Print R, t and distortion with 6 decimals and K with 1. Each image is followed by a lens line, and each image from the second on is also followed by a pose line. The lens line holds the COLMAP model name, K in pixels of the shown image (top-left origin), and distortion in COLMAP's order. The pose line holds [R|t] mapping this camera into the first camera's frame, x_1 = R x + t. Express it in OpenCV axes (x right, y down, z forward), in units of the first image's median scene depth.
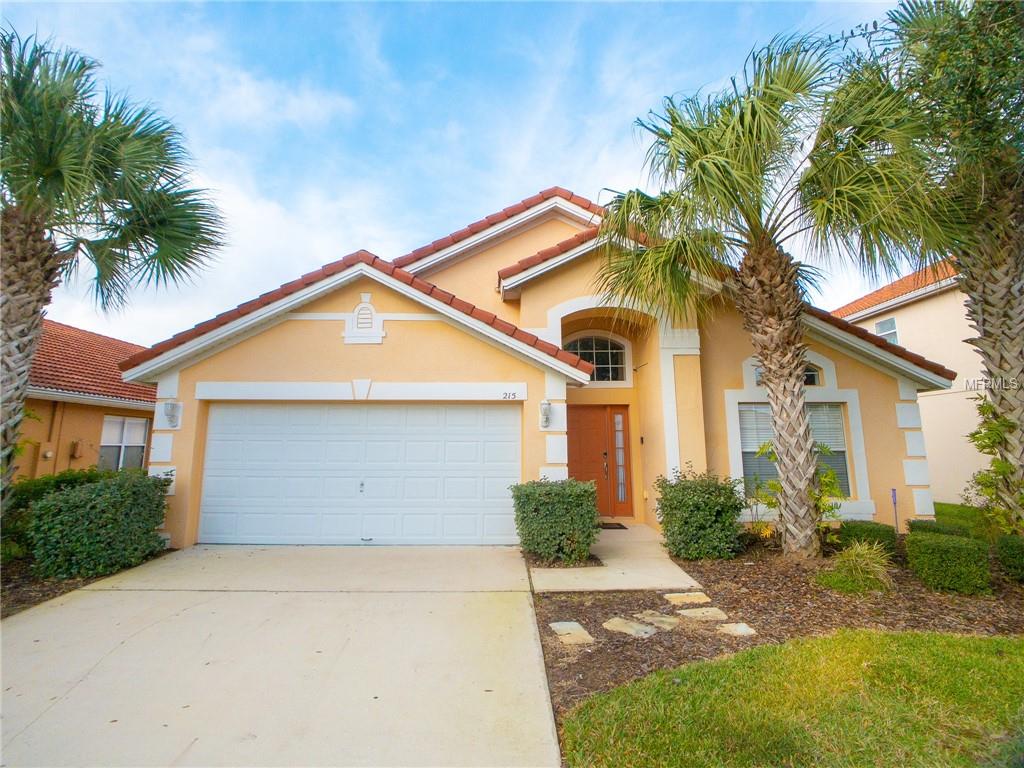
lens RADIAL K [[505.6, 0, 502.1], [0, 505.6, 354.3], [0, 0, 1]] dist [-0.047808, 0.028385]
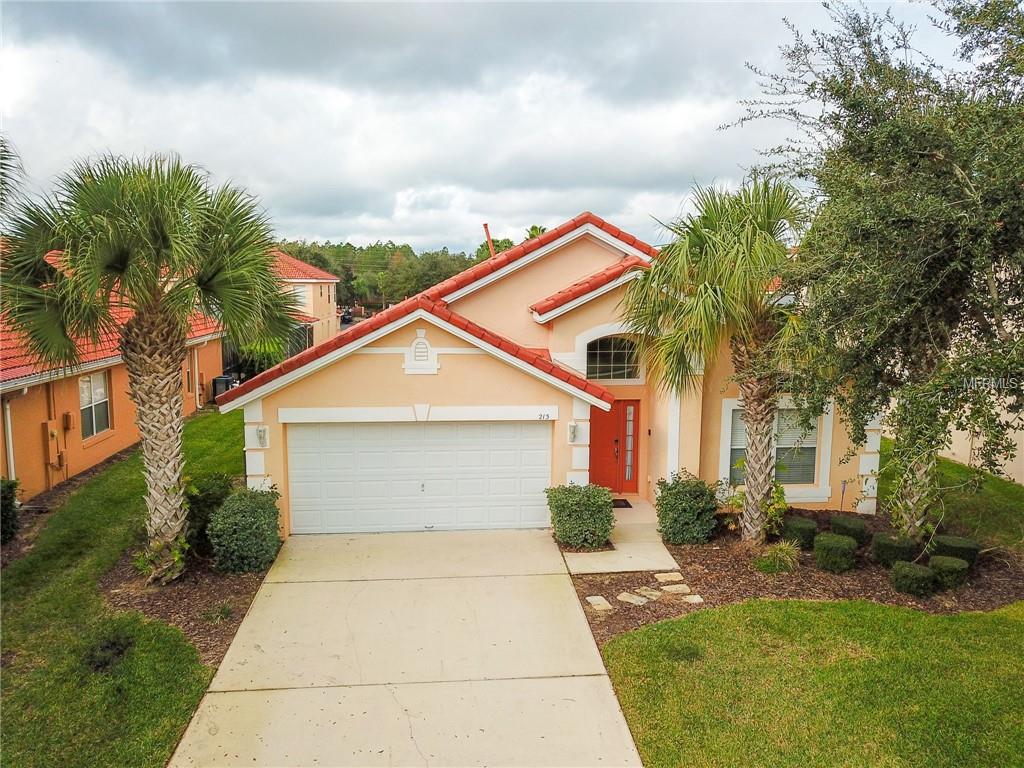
lens RADIAL K [[777.9, 0, 512.0], [0, 777.9, 384.0], [0, 0, 1]] dist [0.009338, -0.005357]
pose [[0.996100, -0.003242, 0.088172, -0.273203], [-0.023921, 0.951974, 0.305243, -0.674145], [-0.084927, -0.306162, 0.948184, -0.894245]]
